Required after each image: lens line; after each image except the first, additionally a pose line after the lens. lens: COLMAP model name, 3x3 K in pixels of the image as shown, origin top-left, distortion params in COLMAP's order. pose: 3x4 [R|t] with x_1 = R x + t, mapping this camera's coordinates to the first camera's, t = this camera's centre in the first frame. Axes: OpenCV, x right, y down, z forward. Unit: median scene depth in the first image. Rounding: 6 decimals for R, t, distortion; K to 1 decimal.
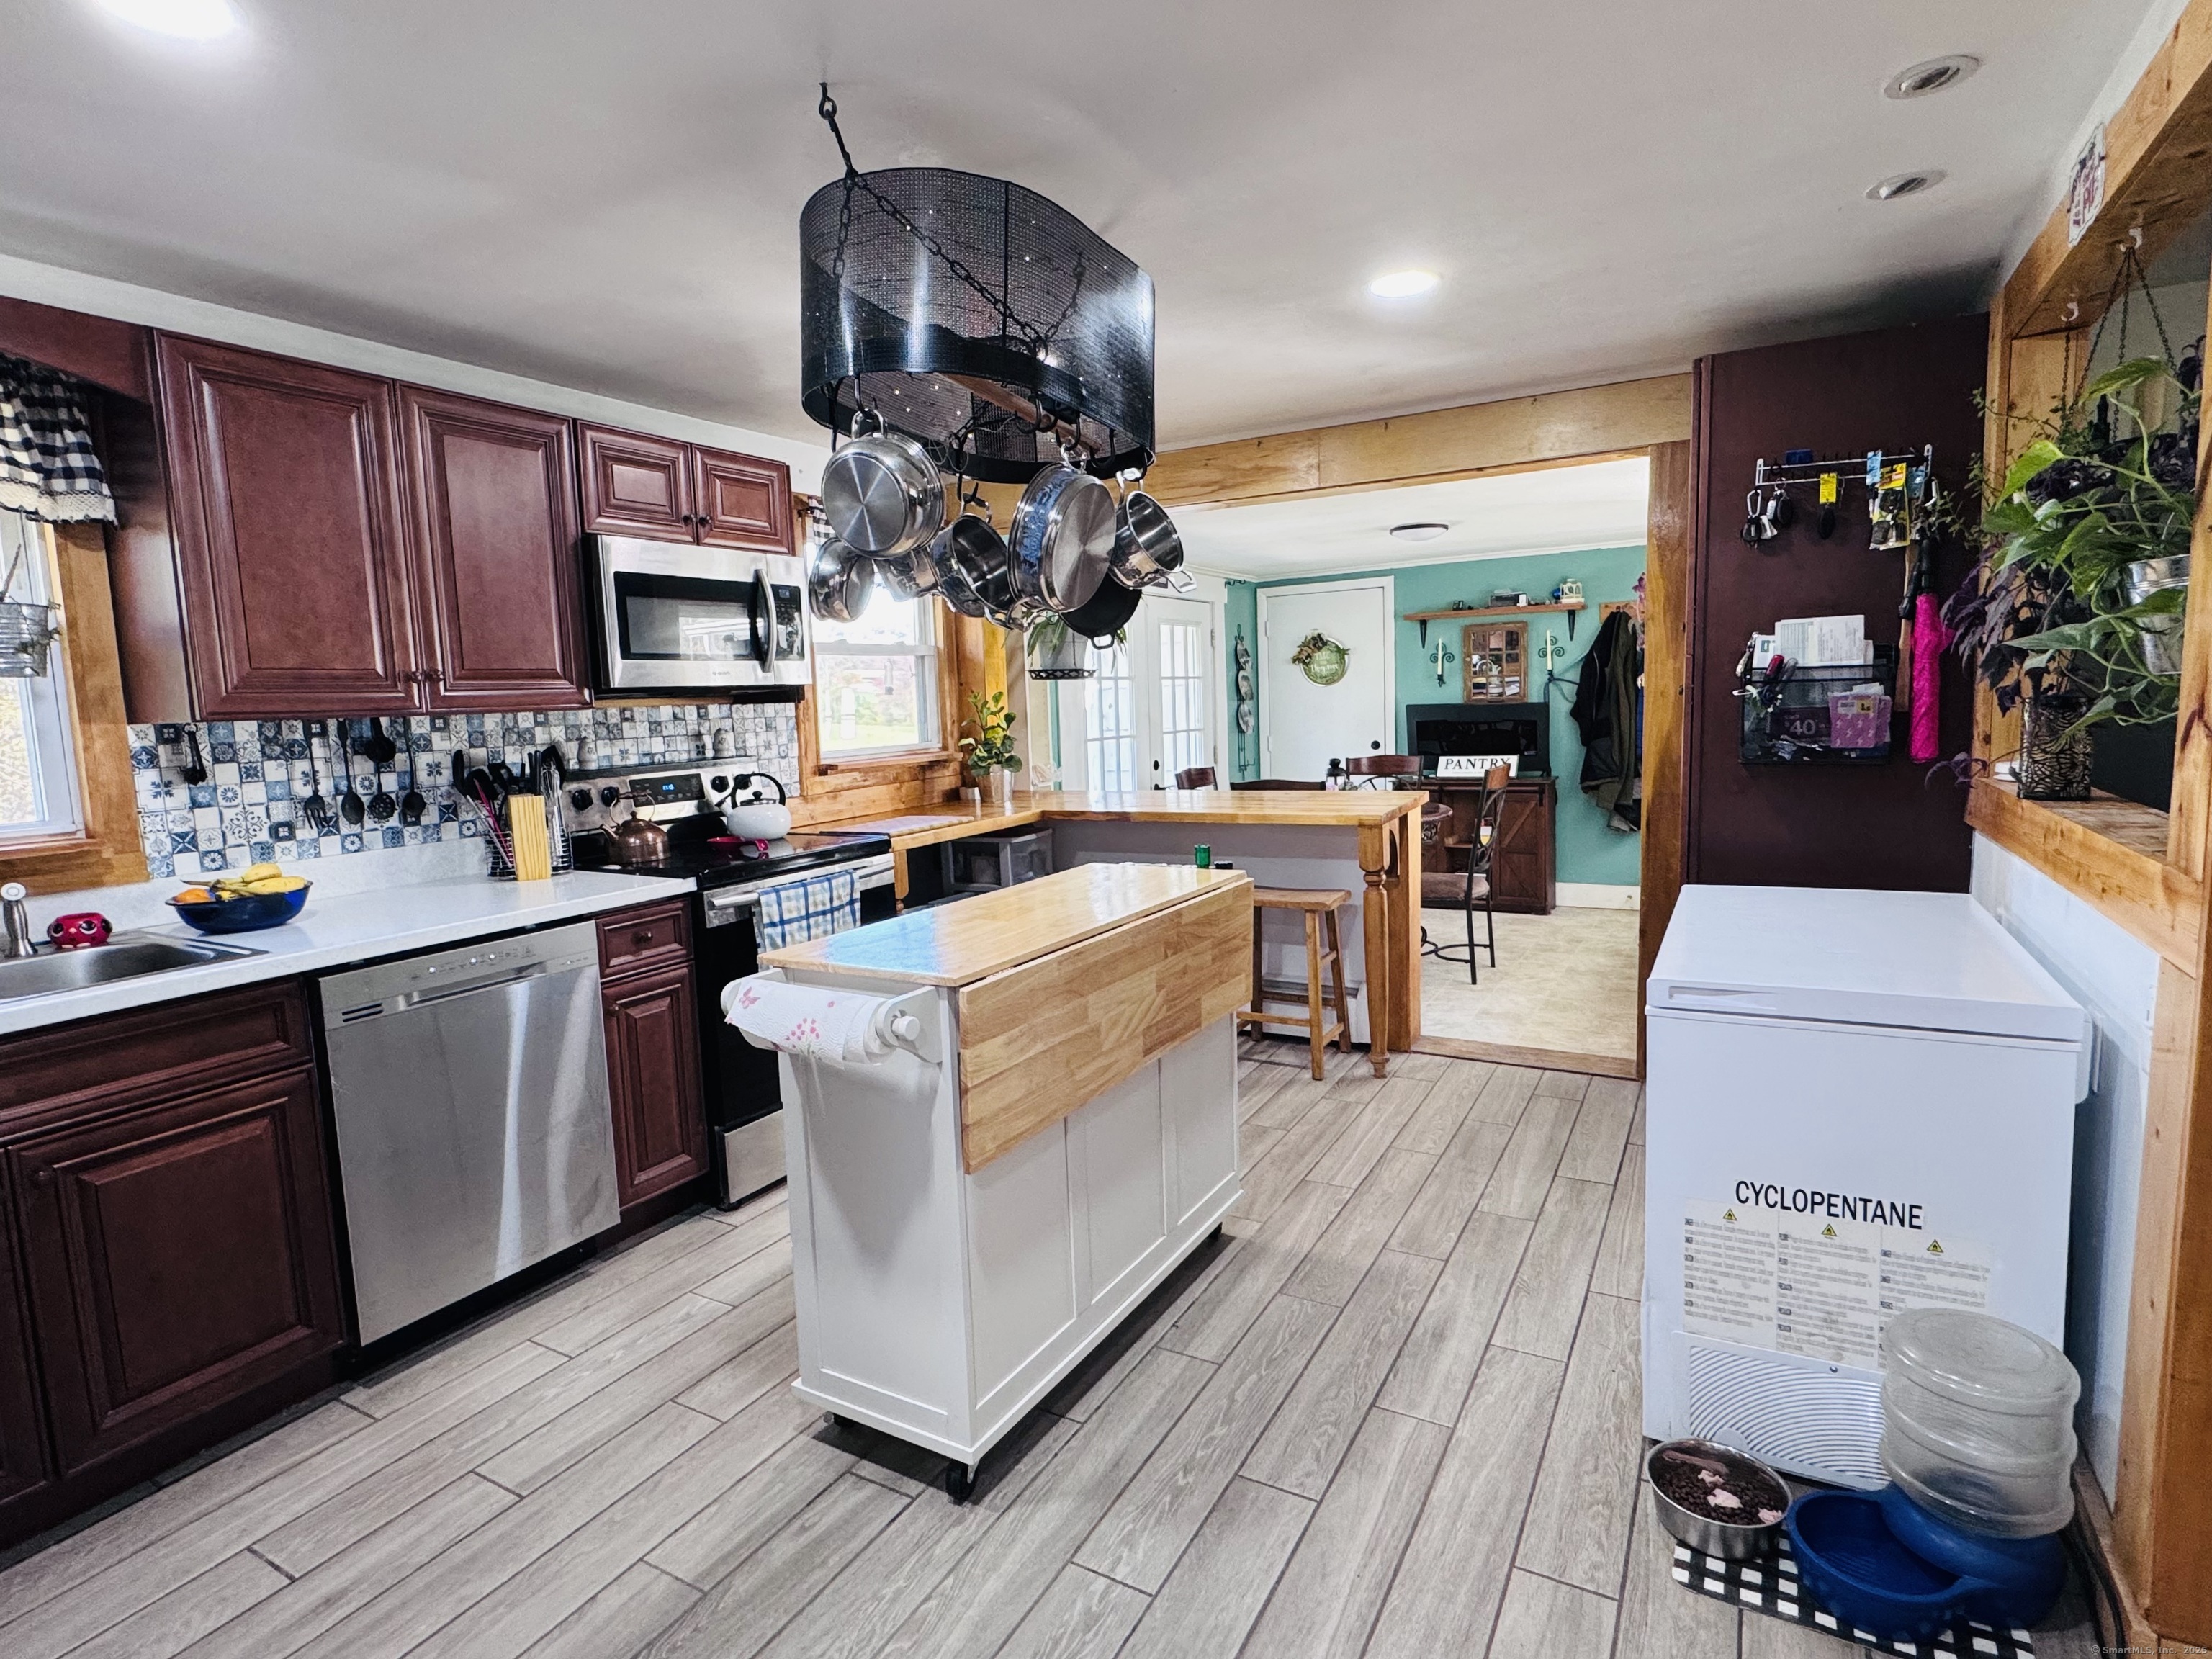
lens RADIAL K [[1145.4, 0, 1097.1], [0, 1145.4, 827.6], [0, 0, 1]] dist [-0.004396, -0.000009]
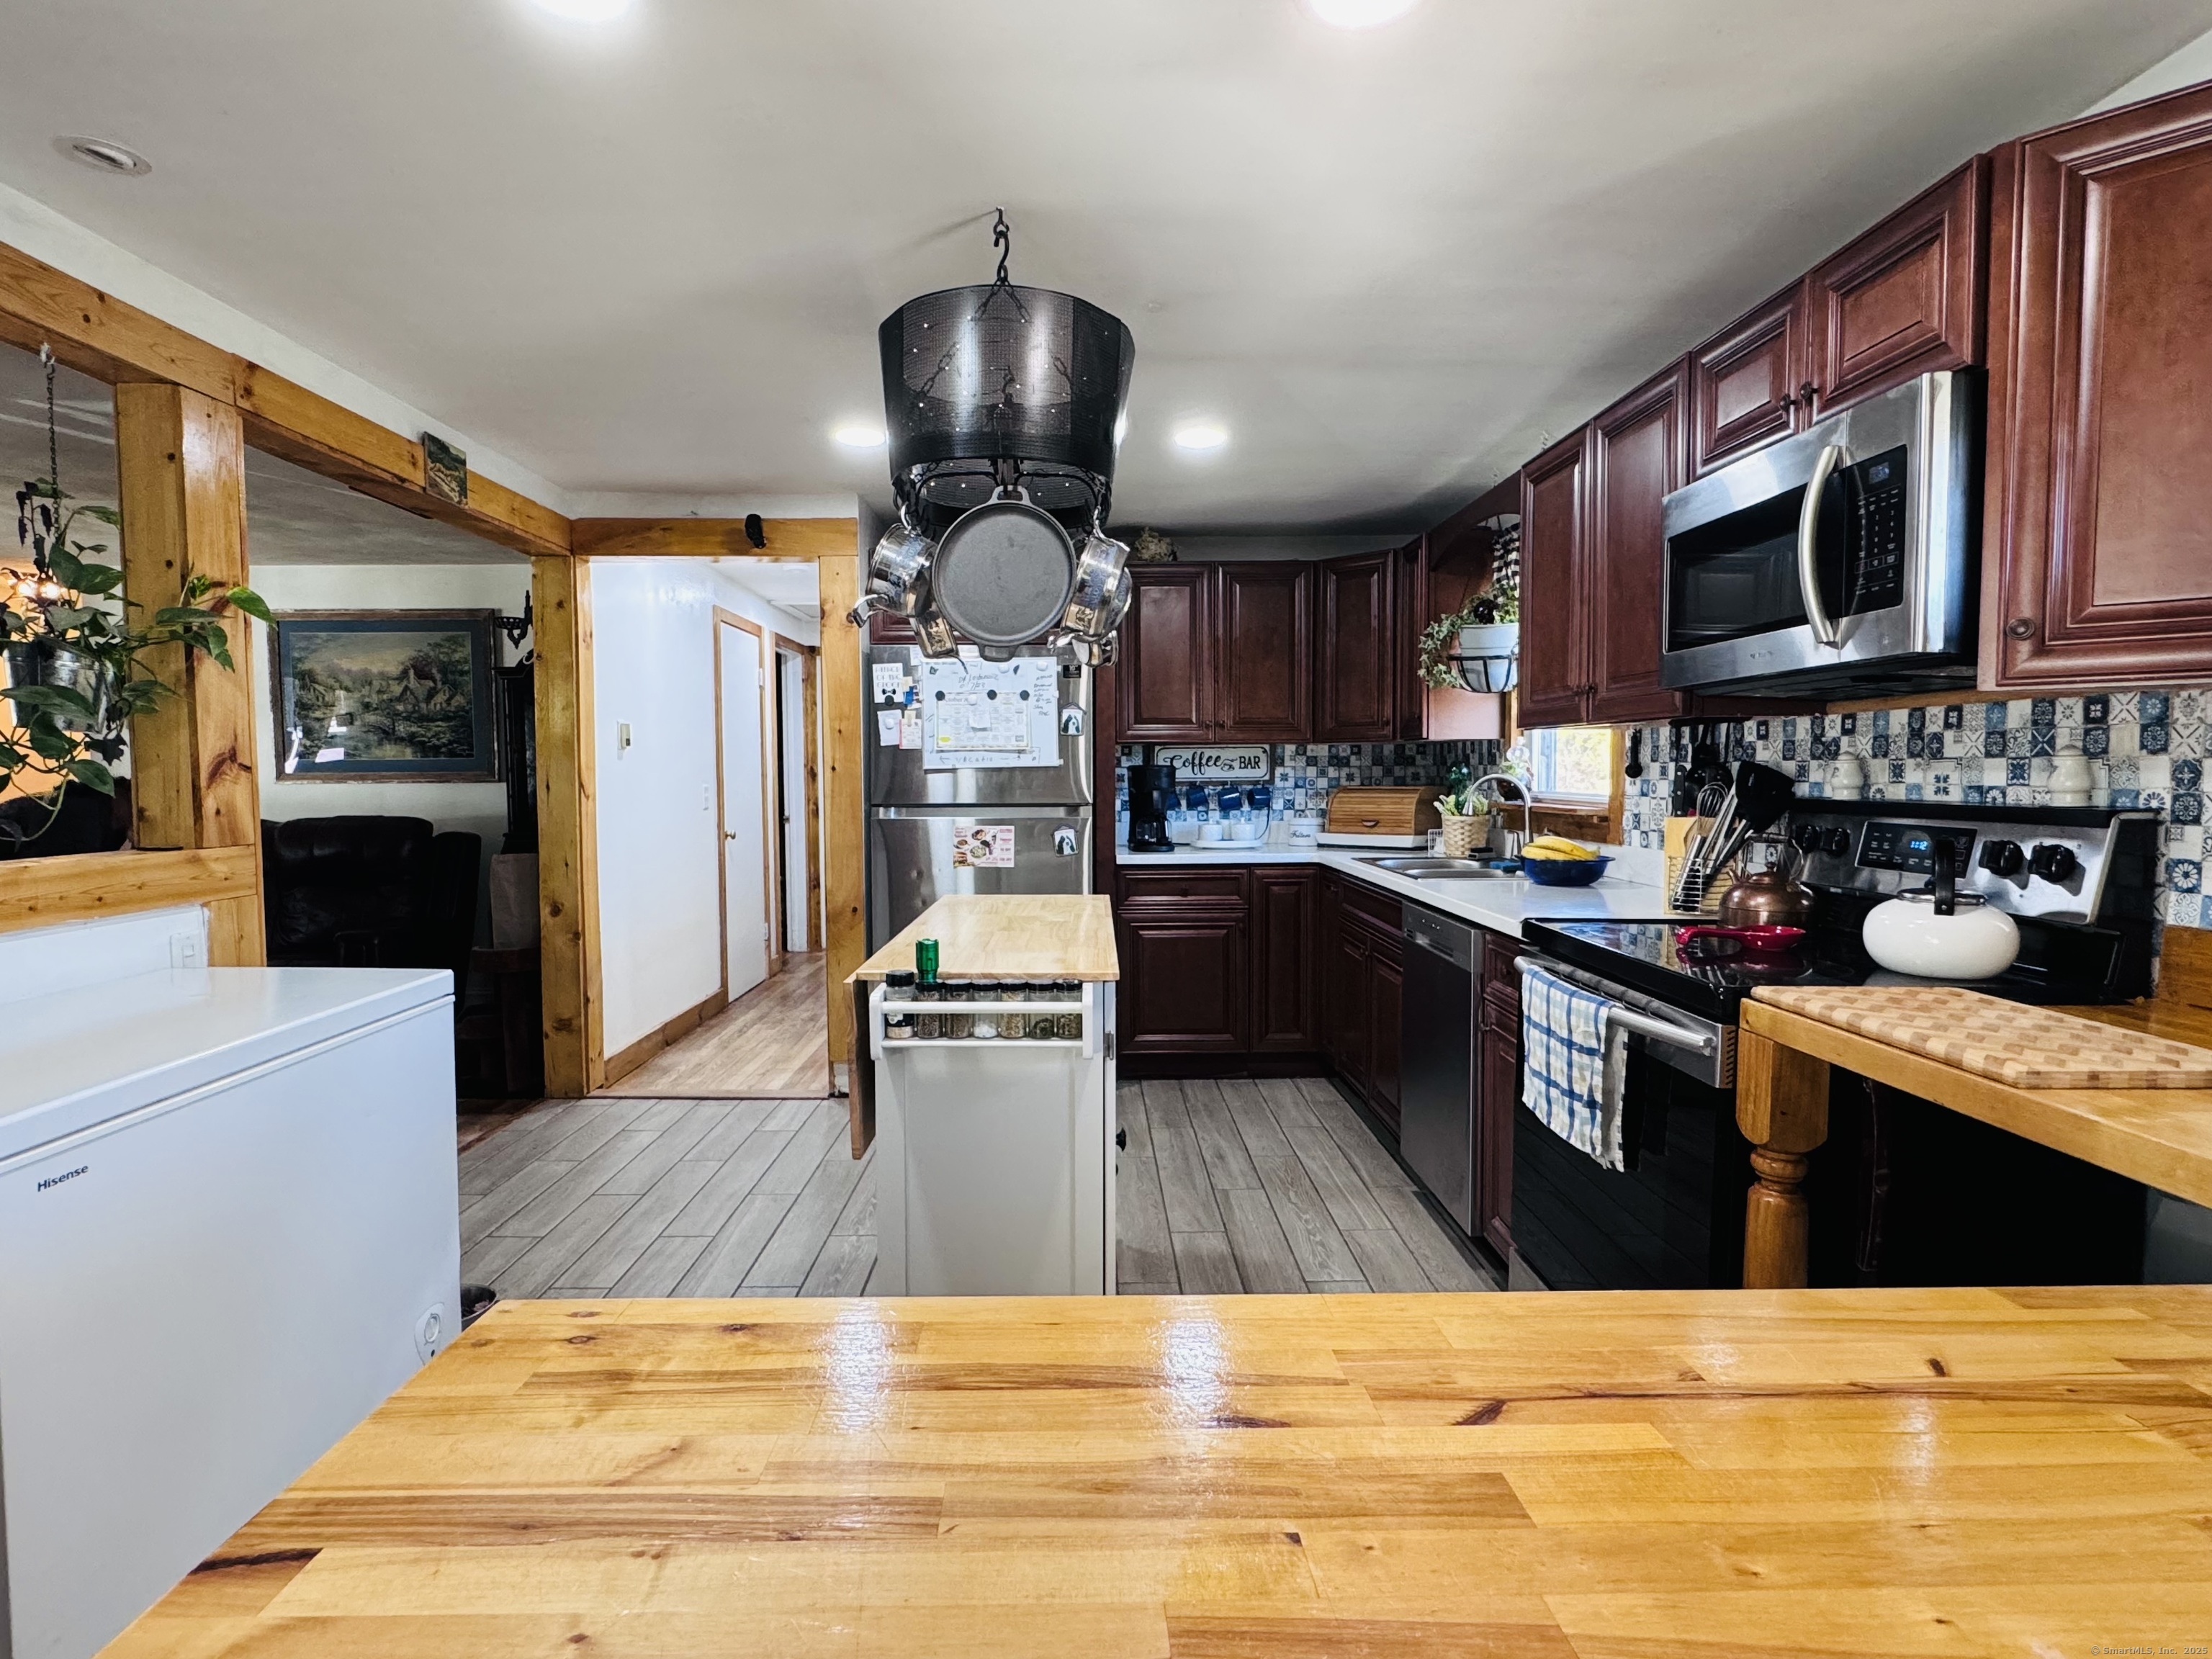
lens RADIAL K [[1145.7, 0, 1100.3], [0, 1145.7, 833.4], [0, 0, 1]] dist [-0.004239, 0.001081]
pose [[-0.856952, 0.066941, -0.511030, 0.319325], [-0.025923, 0.984676, 0.172454, -0.152284], [0.514743, 0.161033, -0.842085, 1.496751]]
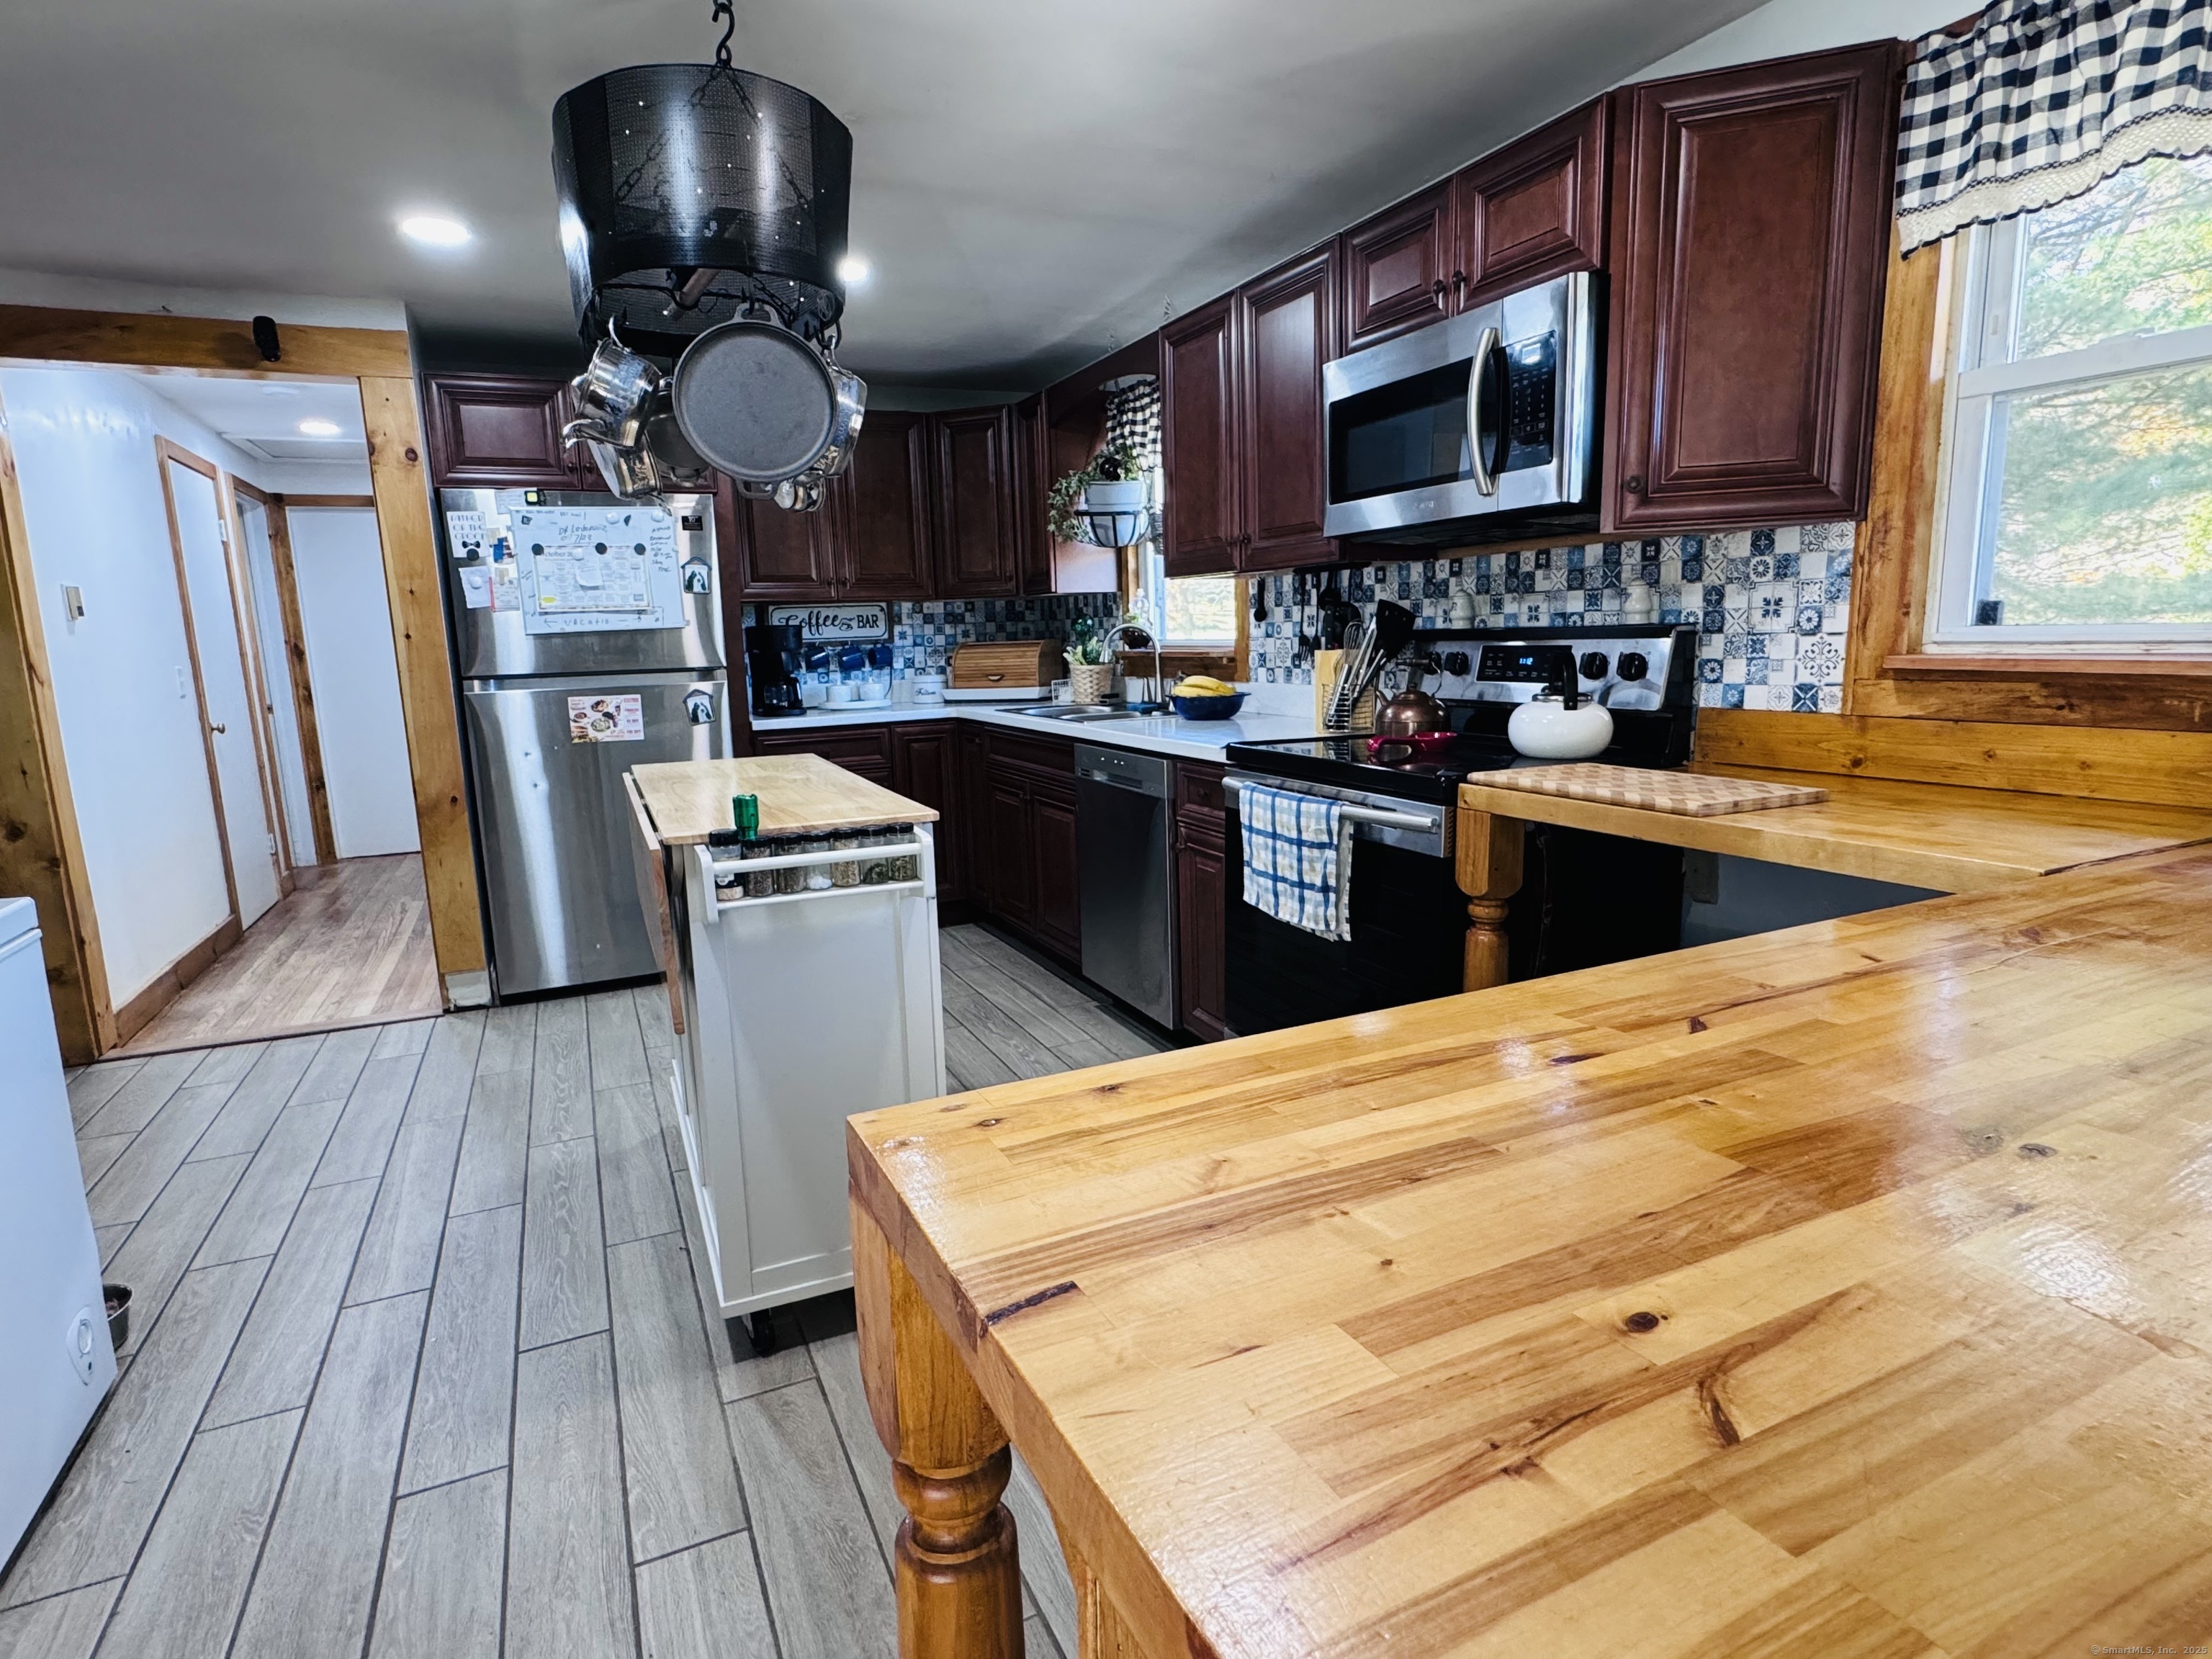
lens RADIAL K [[1145.4, 0, 1097.1], [0, 1145.4, 827.6], [0, 0, 1]] dist [-0.004396, -0.000009]
pose [[-0.573989, 0.190519, -0.796391, 0.454253], [-0.044398, 0.963886, 0.262589, -0.132376], [0.817658, 0.186082, -0.544802, 1.406233]]
